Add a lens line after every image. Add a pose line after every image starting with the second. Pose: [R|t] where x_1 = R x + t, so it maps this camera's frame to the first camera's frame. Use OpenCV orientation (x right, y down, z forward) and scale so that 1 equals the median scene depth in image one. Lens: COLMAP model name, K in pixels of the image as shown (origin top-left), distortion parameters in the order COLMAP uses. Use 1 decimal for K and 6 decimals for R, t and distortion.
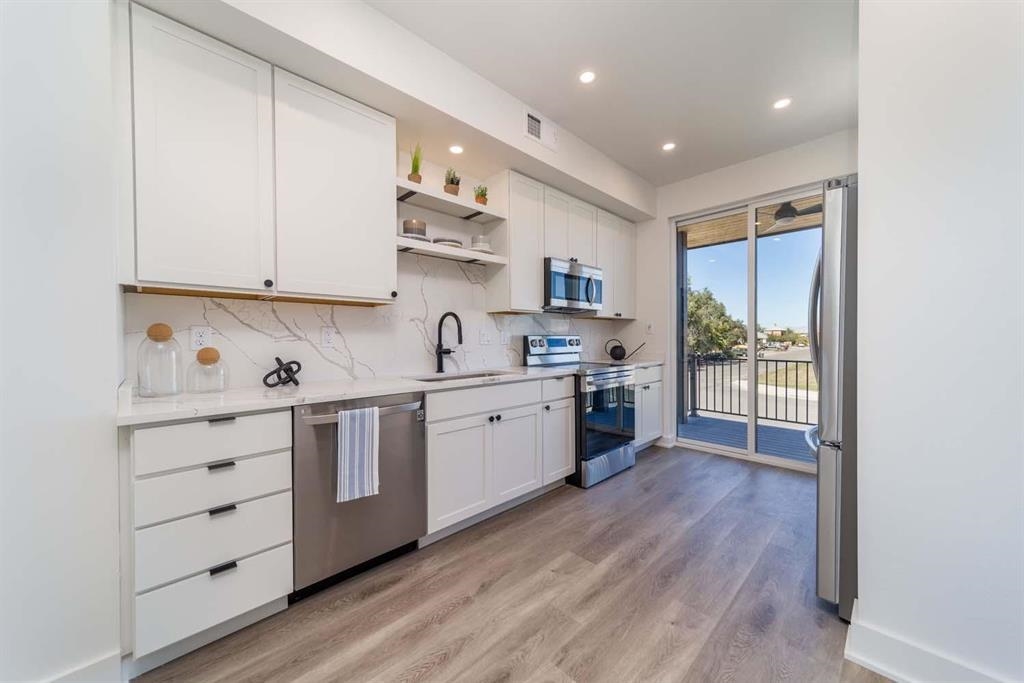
lens RADIAL K [[366.6, 0, 508.6], [0, 366.6, 342.7], [0, 0, 1]] dist [0.001750, -0.000064]
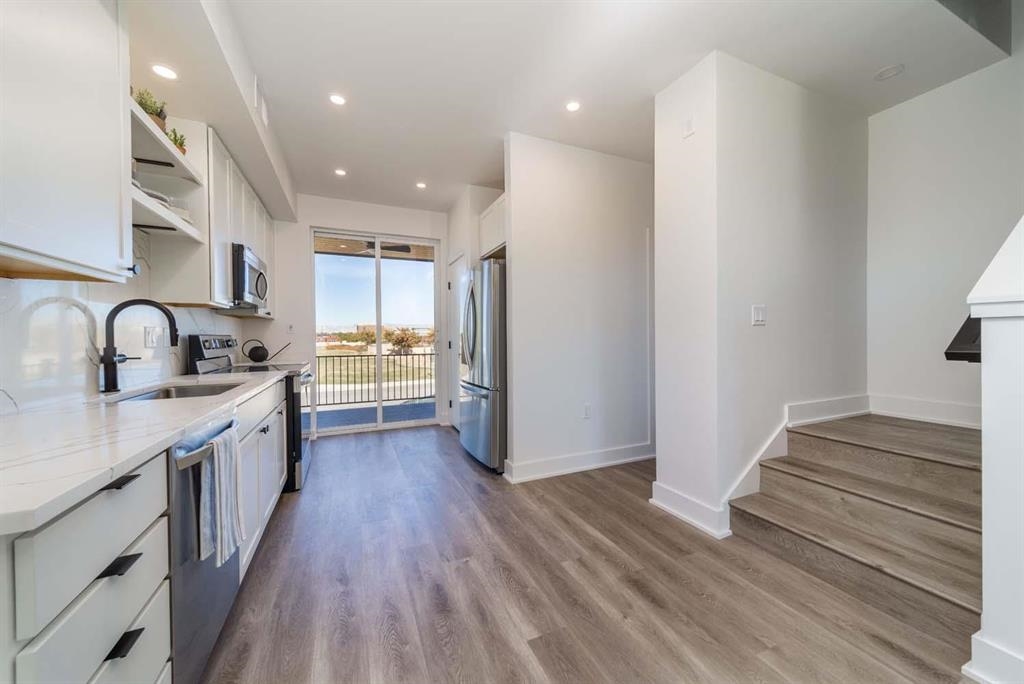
lens RADIAL K [[366.6, 0, 510.0], [0, 366.6, 340.0], [0, 0, 1]] dist [0.001750, -0.000064]
pose [[0.340402, -0.006957, 0.940254, -0.485251], [0.015486, 0.999878, 0.001792, 0.000578], [-0.940153, 0.013951, 0.340468, 0.112785]]
